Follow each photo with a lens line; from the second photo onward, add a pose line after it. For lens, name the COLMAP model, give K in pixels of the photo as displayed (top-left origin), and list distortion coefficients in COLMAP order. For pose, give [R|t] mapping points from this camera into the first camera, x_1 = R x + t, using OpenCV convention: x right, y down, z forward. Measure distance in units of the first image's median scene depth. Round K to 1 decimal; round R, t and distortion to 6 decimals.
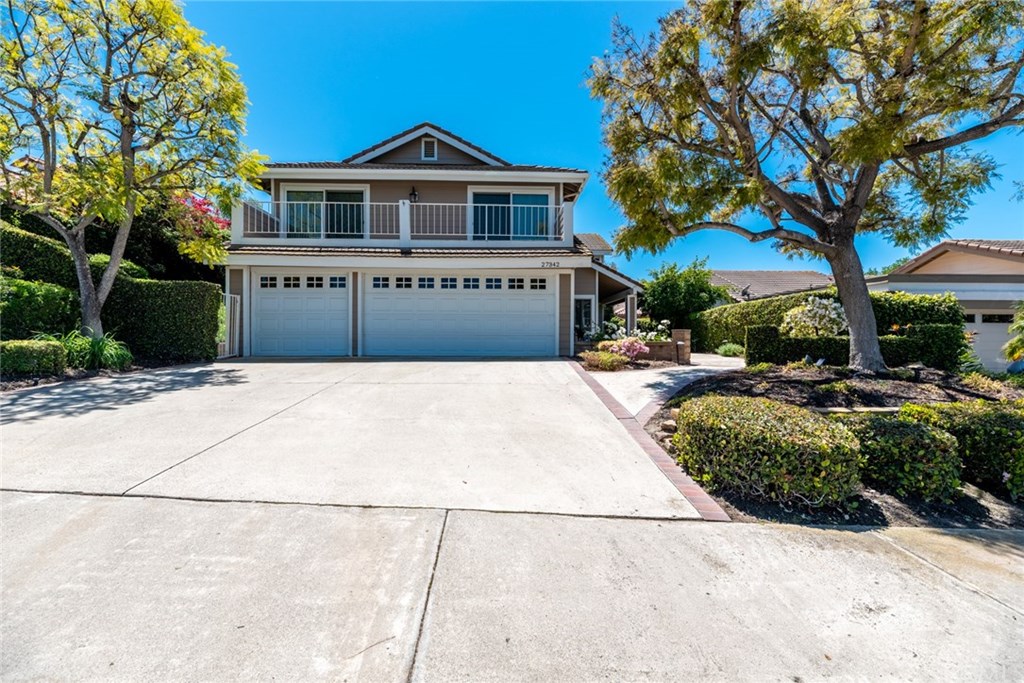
lens RADIAL K [[437.4, 0, 512.0], [0, 437.4, 341.5], [0, 0, 1]] dist [0.000106, 0.000074]
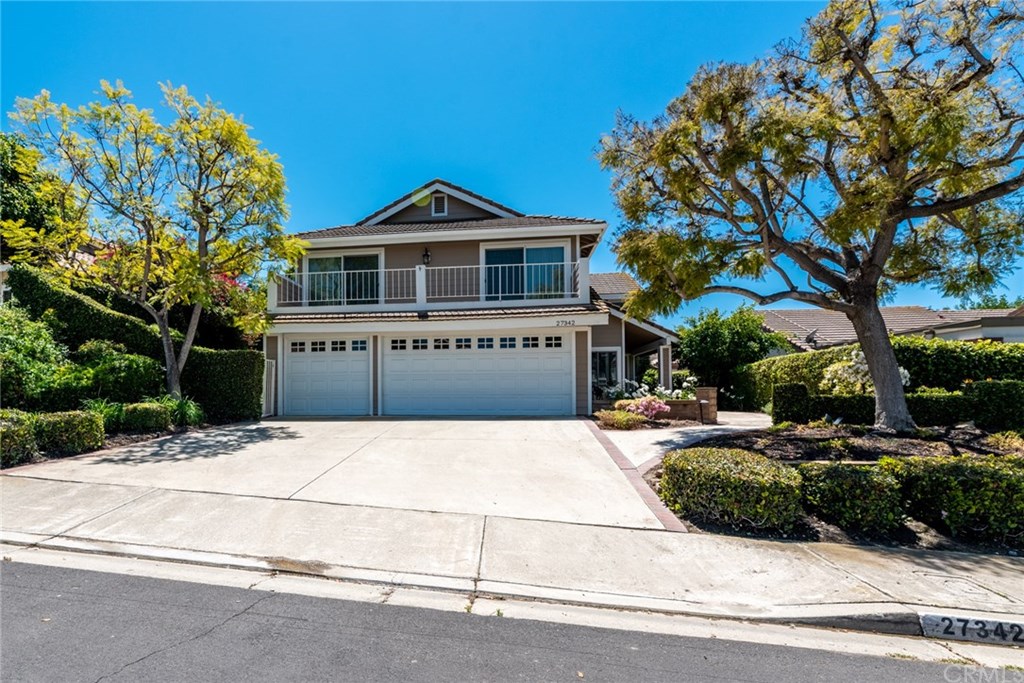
lens RADIAL K [[529.6, 0, 429.8], [0, 529.6, 384.1], [0, 0, 1]] dist [-0.001030, -0.000391]
pose [[0.983602, -0.010843, -0.180024, -0.000697], [0.006130, 0.999624, -0.026717, -0.009274], [0.180246, 0.025176, 0.983299, -0.315443]]
